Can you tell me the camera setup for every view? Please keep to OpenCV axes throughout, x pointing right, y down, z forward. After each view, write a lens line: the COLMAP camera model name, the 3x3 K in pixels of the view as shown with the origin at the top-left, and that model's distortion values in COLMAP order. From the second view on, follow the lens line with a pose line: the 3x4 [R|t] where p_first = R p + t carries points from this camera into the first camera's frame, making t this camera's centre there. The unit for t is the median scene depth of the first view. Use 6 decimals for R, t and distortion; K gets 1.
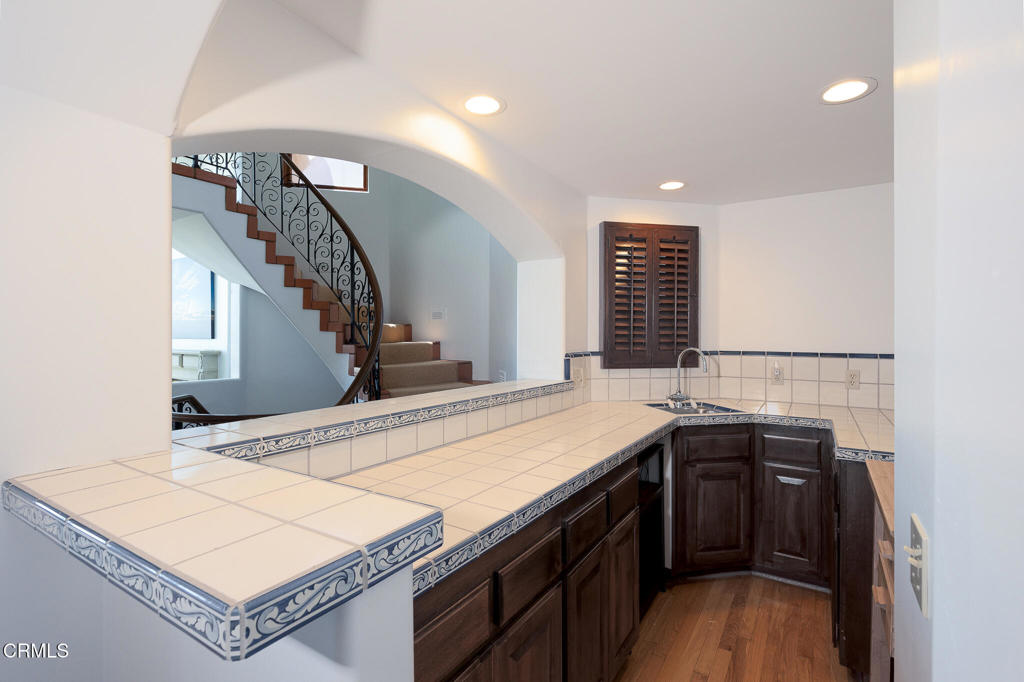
lens RADIAL K [[469.0, 0, 522.5], [0, 469.0, 338.3], [0, 0, 1]] dist [-0.011944, 0.003371]
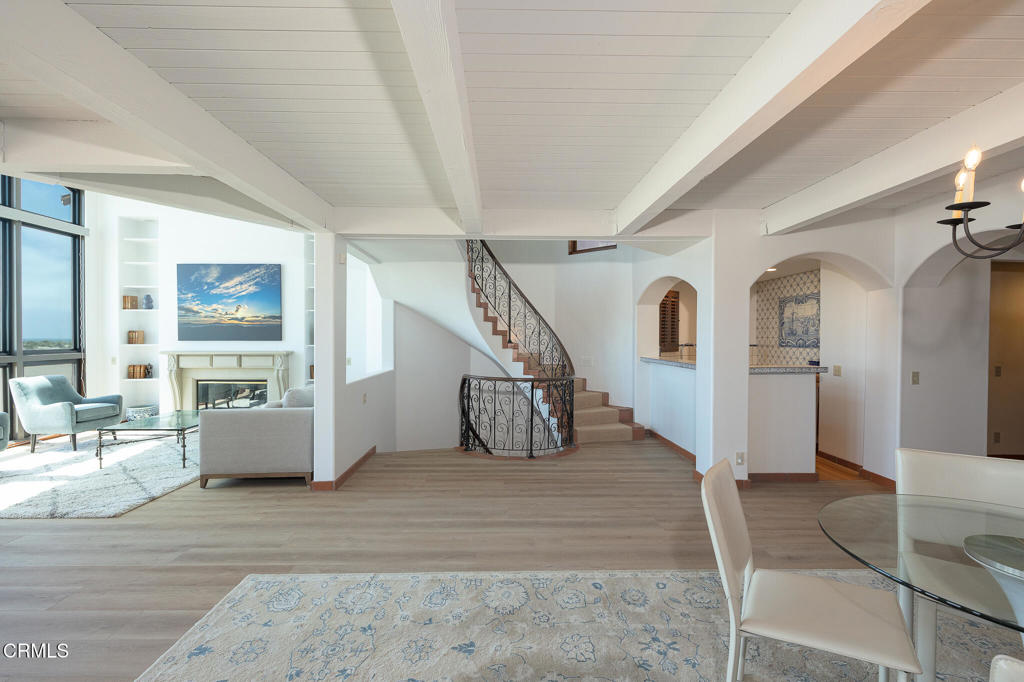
lens RADIAL K [[469.0, 0, 515.3], [0, 469.0, 342.7], [0, 0, 1]] dist [-0.011944, 0.003371]
pose [[0.831797, -0.004433, 0.555062, -1.597605], [0.001263, 0.999981, 0.006095, -0.000168], [-0.555078, -0.004369, 0.831787, -0.497574]]
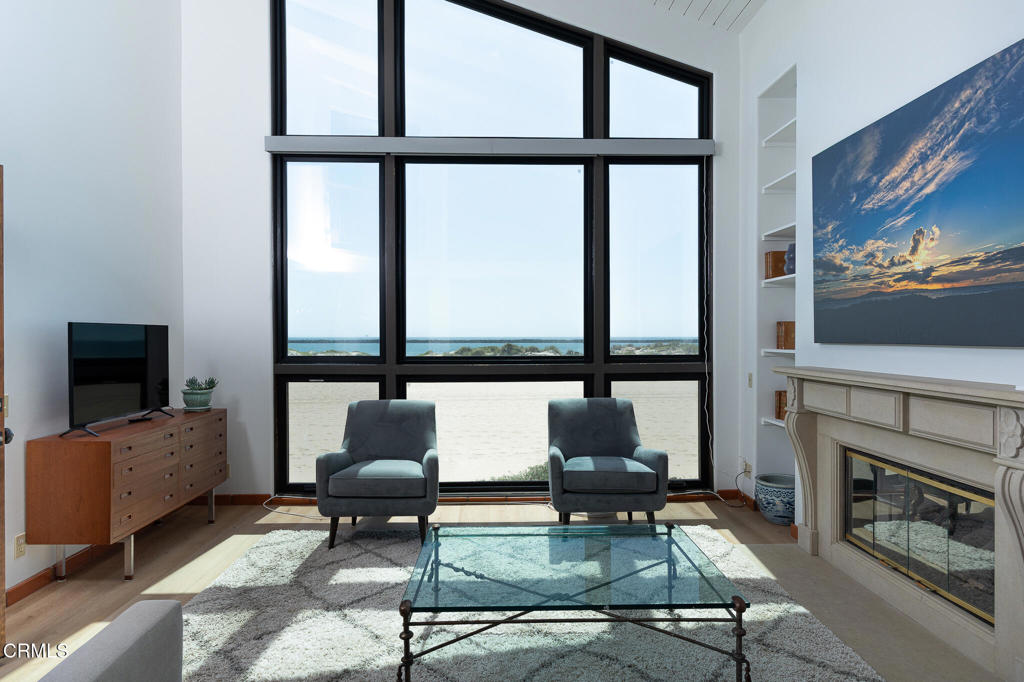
lens RADIAL K [[600.0, 0, 509.0], [0, 600.0, 335.8], [0, 0, 1]] dist [0.002795, 0.000830]
pose [[0.555211, -0.000489, -0.831709, -1.063276], [-0.003576, 0.999989, -0.002975, -0.006718], [0.831702, 0.004626, 0.555204, 1.062328]]
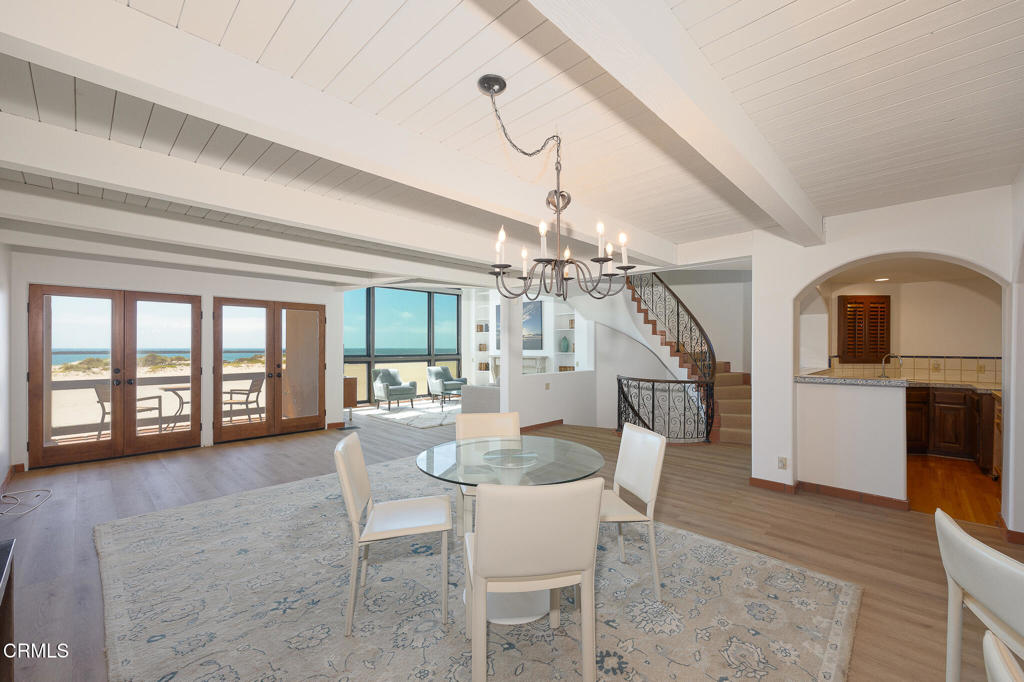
lens RADIAL K [[420.3, 0, 516.1], [0, 420.3, 347.6], [0, 0, 1]] dist [-0.002535, -0.002208]
pose [[0.979138, -0.000083, -0.203198, -0.847760], [-0.000788, 0.999991, -0.004203, 0.001283], [0.203197, 0.004275, 0.979129, -1.120274]]
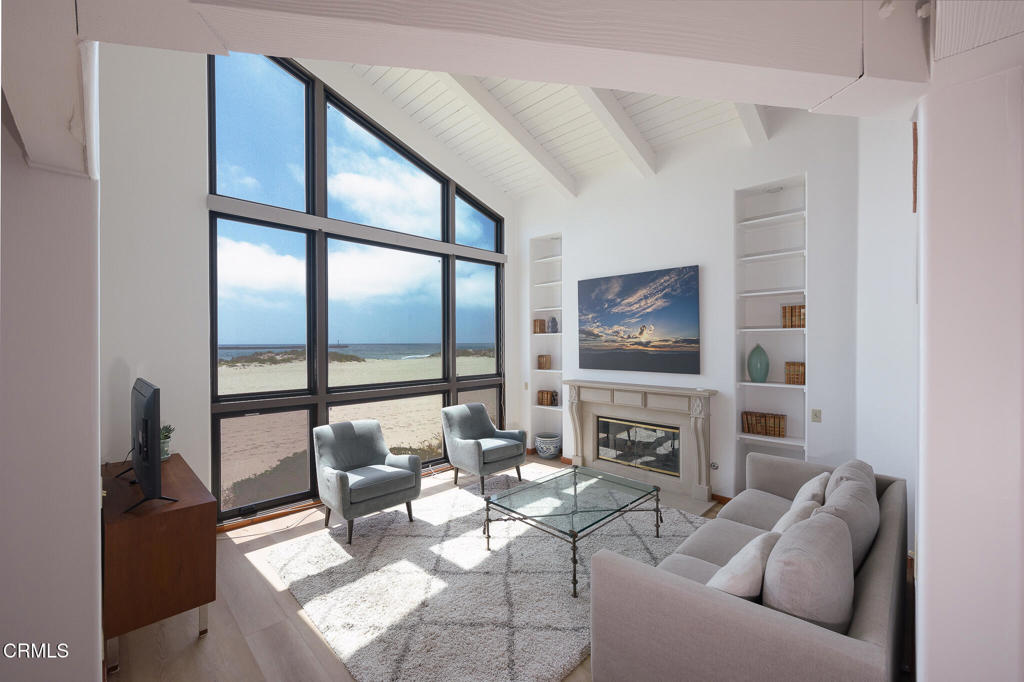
lens RADIAL K [[420.3, 0, 513.9], [0, 420.3, 339.6], [0, 0, 1]] dist [-0.002535, -0.002208]
pose [[0.975806, -0.005409, -0.218573, -1.583949], [0.003696, 0.999959, -0.008246, -0.103667], [0.218608, 0.007239, 0.975786, 0.461947]]
